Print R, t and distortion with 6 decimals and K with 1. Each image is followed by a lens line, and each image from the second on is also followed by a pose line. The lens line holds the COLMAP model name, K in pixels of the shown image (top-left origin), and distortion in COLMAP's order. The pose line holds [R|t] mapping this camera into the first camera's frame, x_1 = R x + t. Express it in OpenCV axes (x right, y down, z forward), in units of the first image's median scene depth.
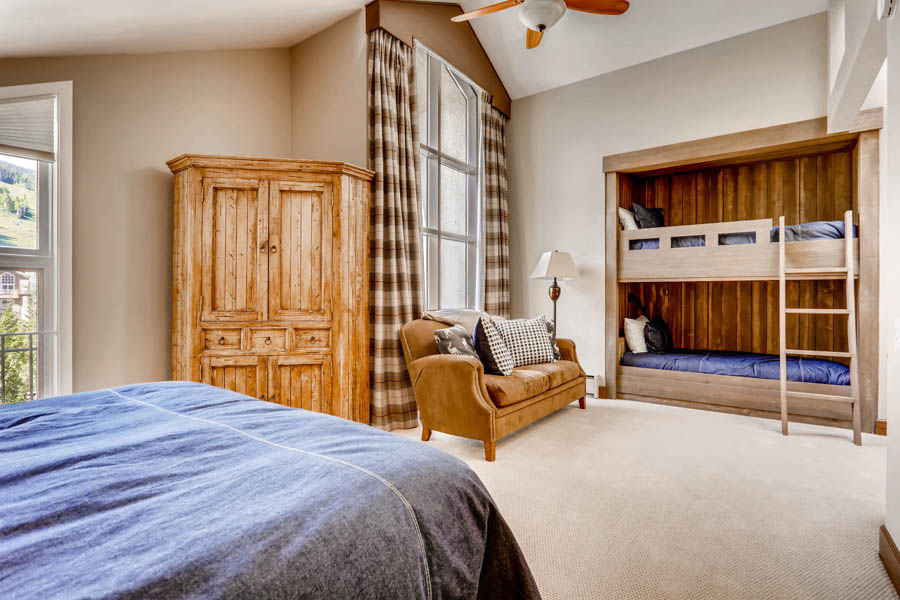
lens RADIAL K [[437.5, 0, 451.3], [0, 437.5, 298.5], [0, 0, 1]] dist [-0.001647, -0.000387]
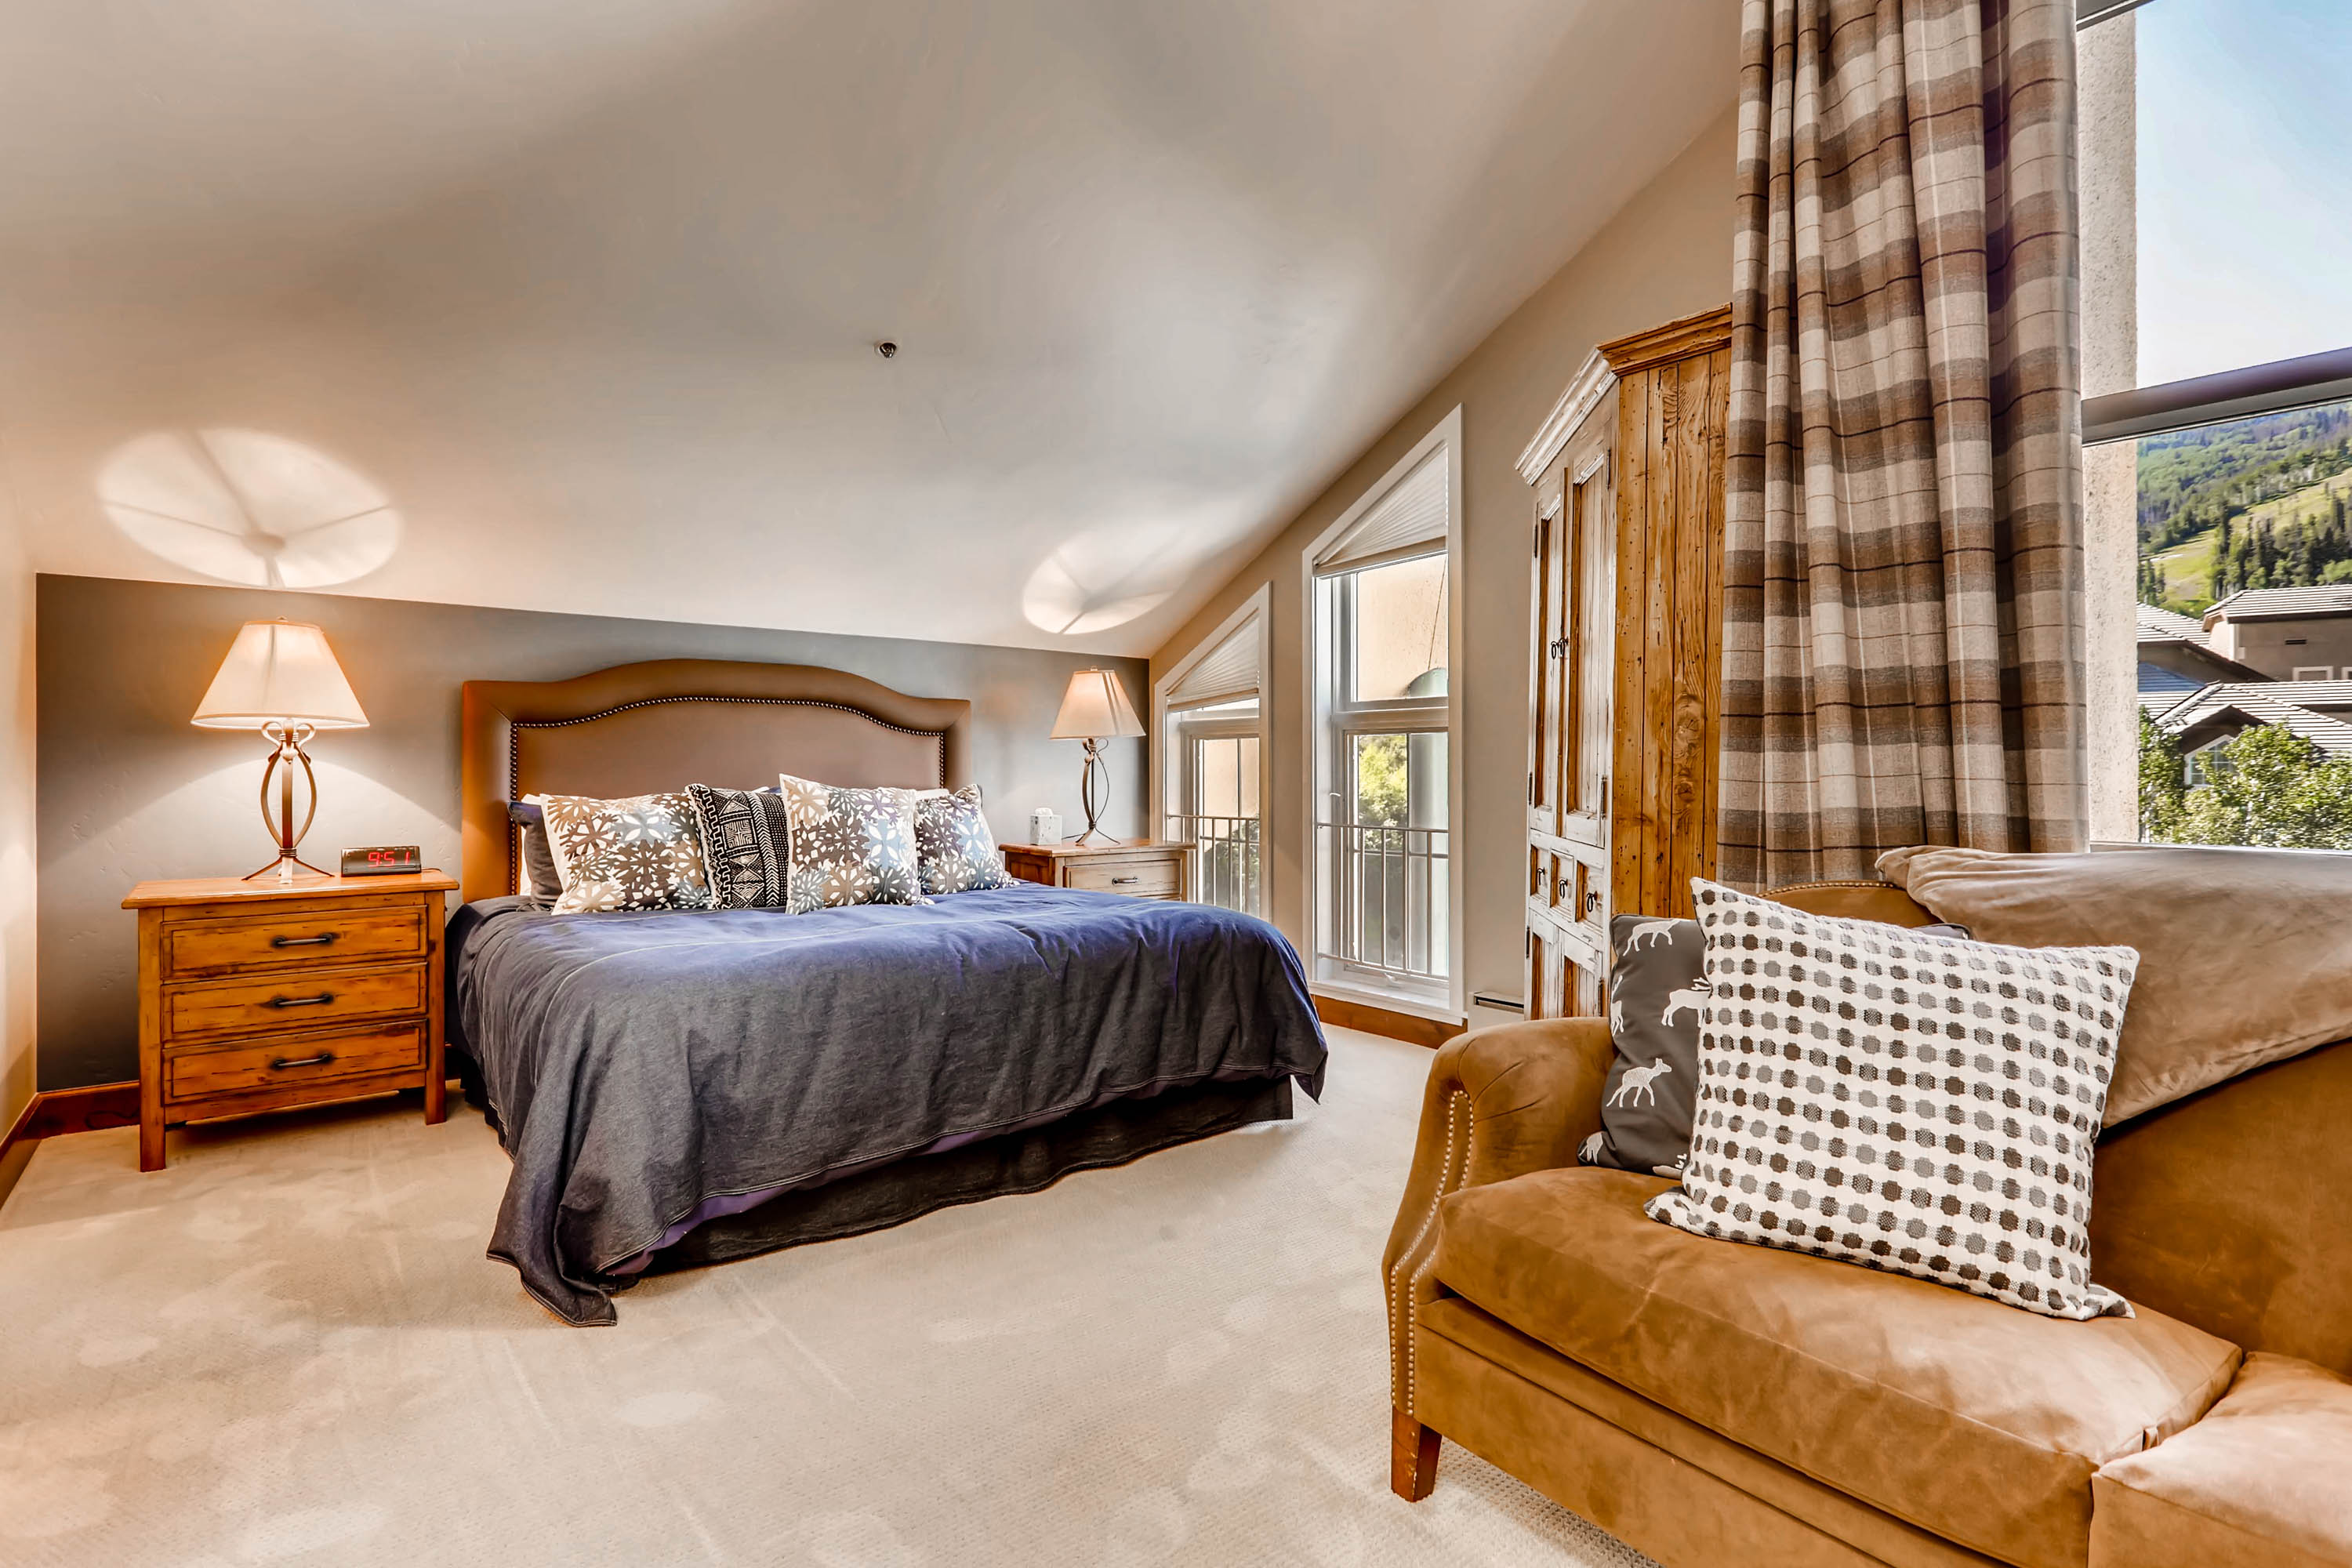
lens RADIAL K [[1143.3, 0, 1176.4], [0, 1143.3, 774.3], [0, 0, 1]] dist [-0.001647, -0.000387]
pose [[-0.274859, 0.001083, -0.961484, 0.603808], [-0.005496, 0.999981, 0.002698, -0.003678], [0.961469, 0.006026, -0.274848, 0.903406]]
